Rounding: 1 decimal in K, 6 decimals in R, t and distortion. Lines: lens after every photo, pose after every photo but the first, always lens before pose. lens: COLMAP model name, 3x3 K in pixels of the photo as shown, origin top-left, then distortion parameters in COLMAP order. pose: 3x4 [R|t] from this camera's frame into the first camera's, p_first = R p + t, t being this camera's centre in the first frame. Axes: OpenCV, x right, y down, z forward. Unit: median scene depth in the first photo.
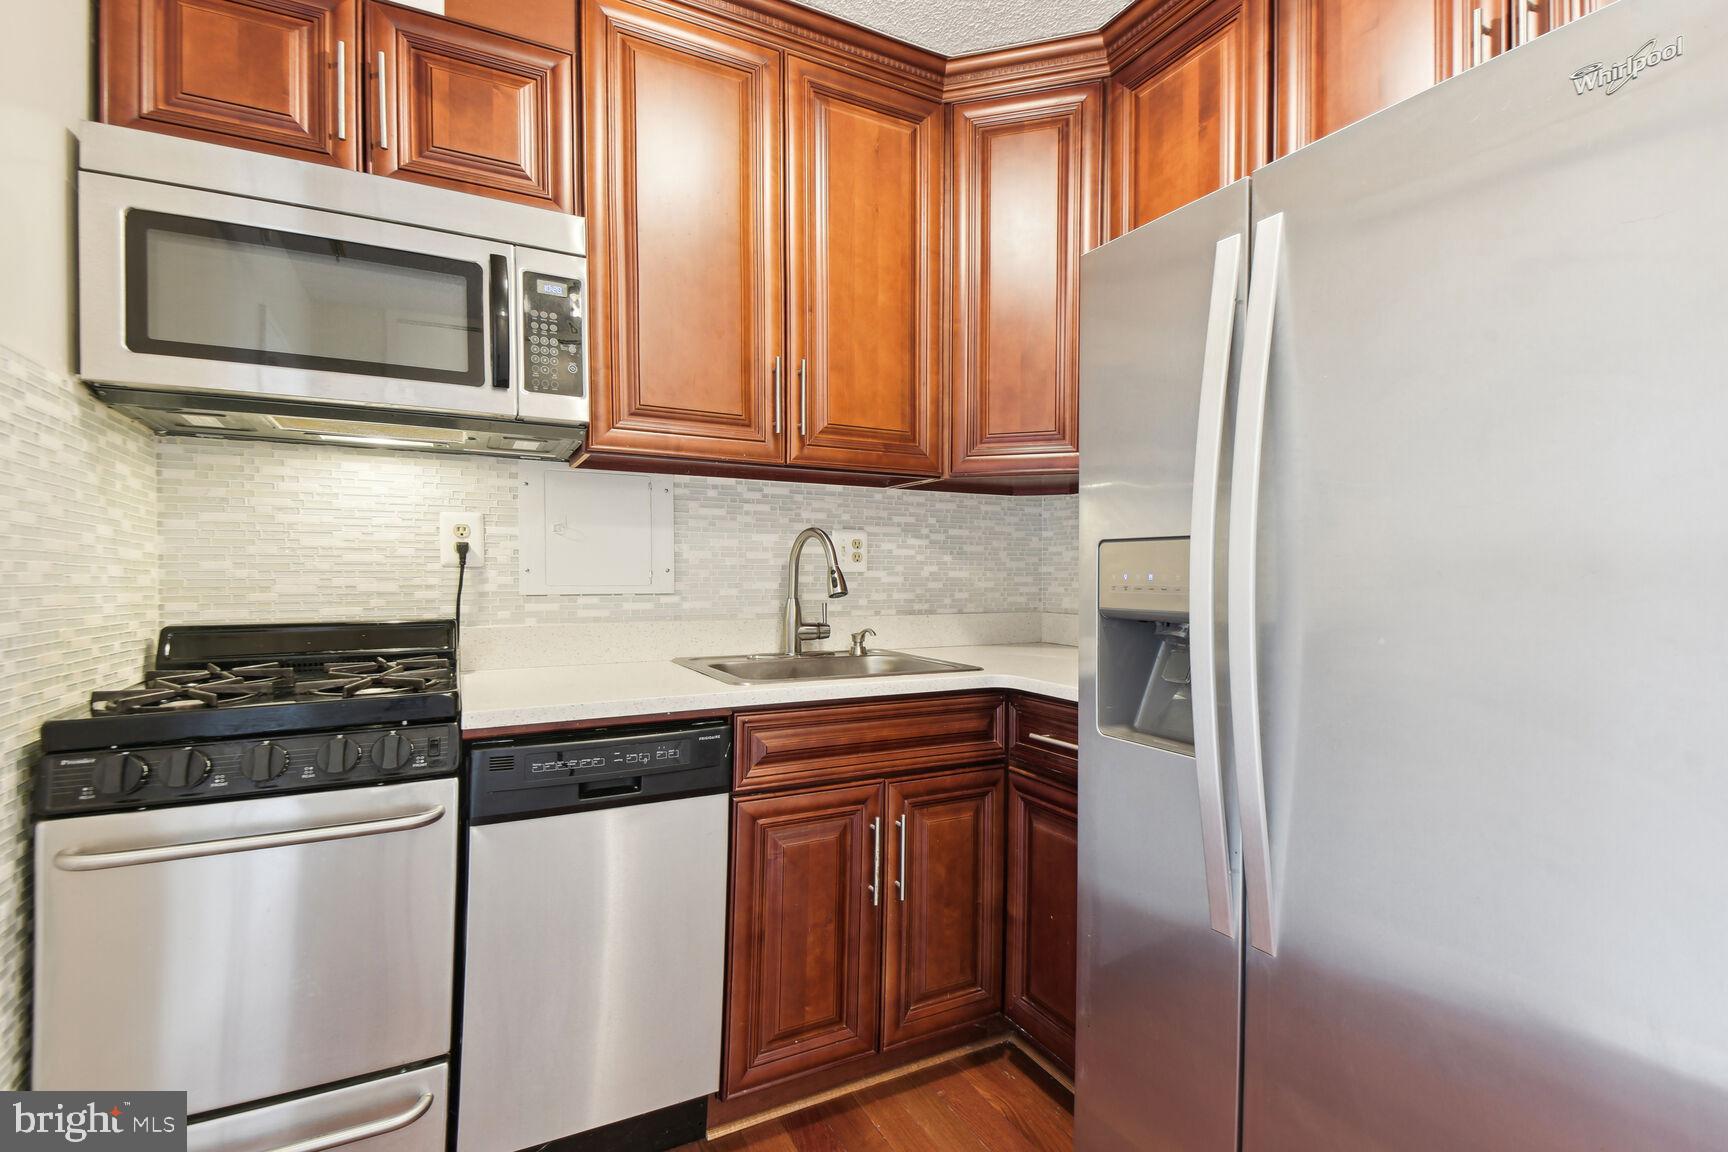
lens RADIAL K [[800.0, 0, 892.7], [0, 800.0, 574.8], [0, 0, 1]] dist [0.038333, -0.000023]
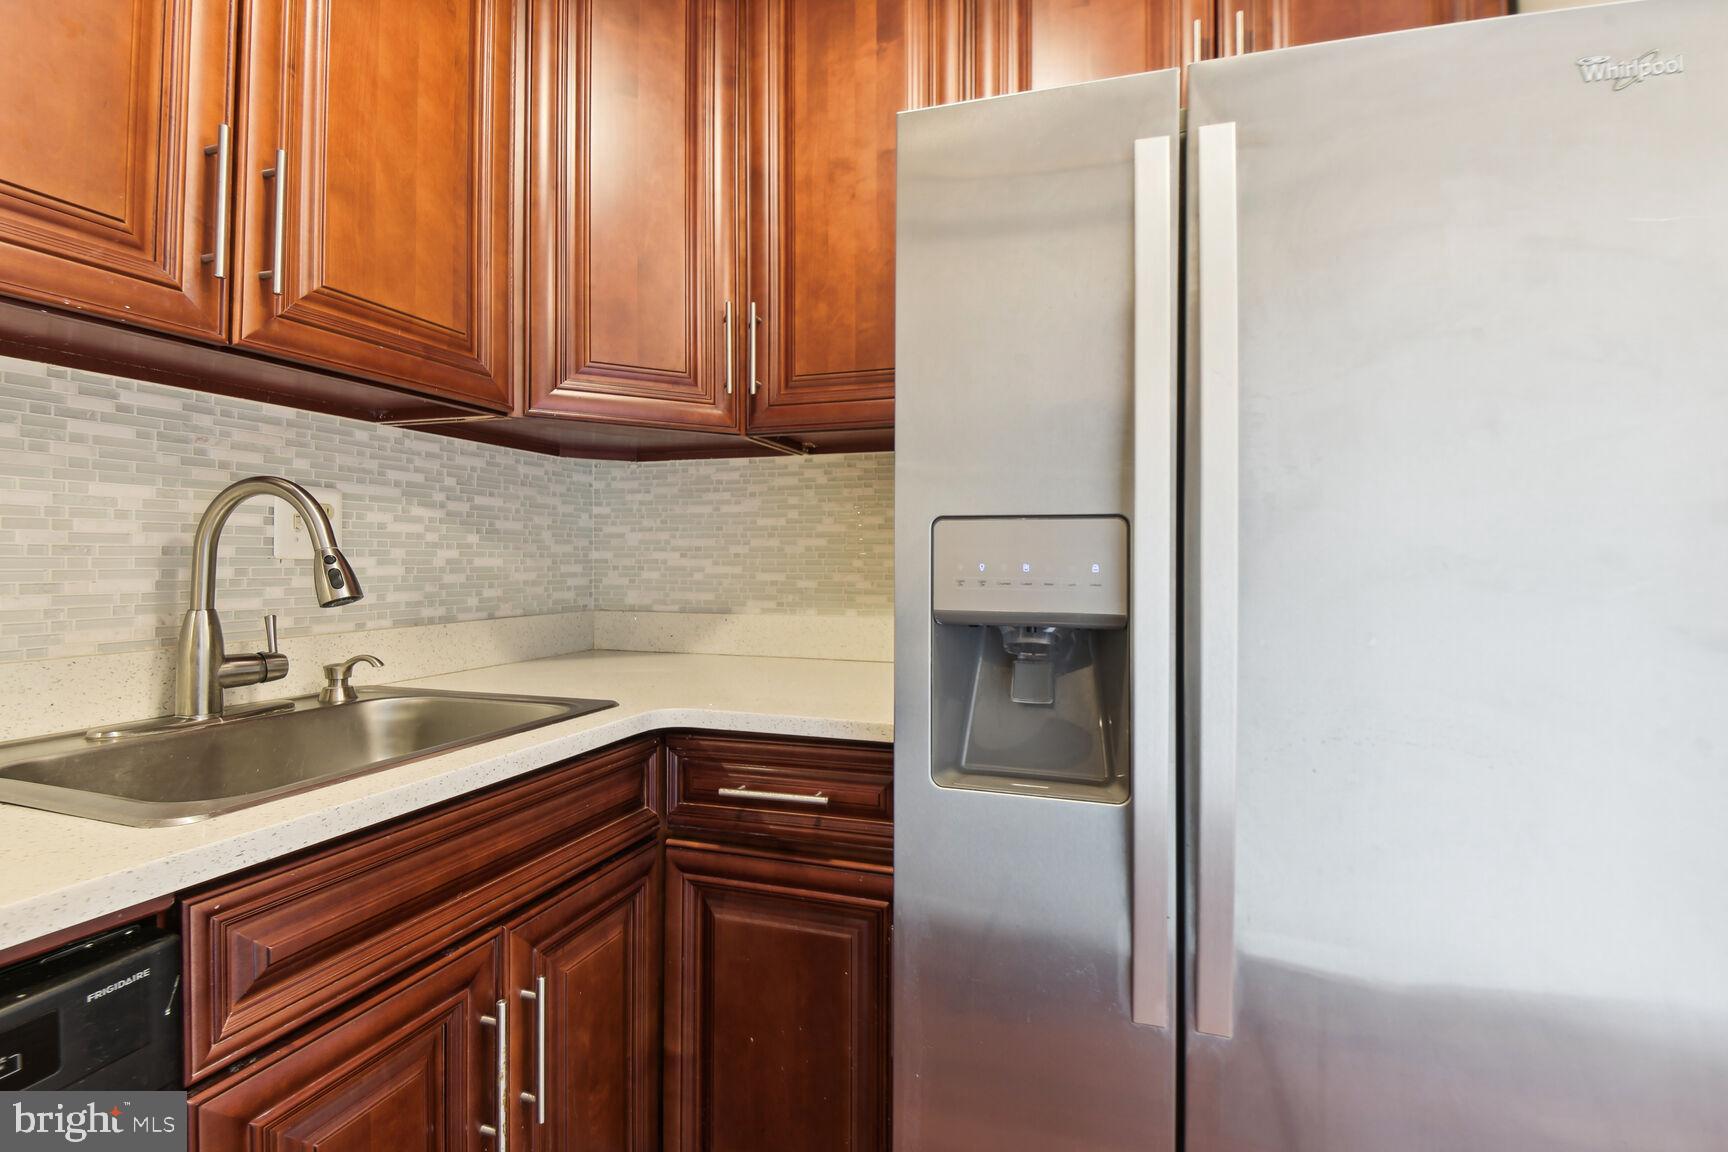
lens RADIAL K [[767.9, 0, 904.6], [0, 767.9, 553.6], [0, 0, 1]] dist [0.017137, -0.019211]
pose [[0.714849, 0.003873, 0.699268, -0.151802], [0.001964, 0.999970, -0.007547, -0.002851], [-0.699276, 0.006768, 0.714819, 0.330453]]
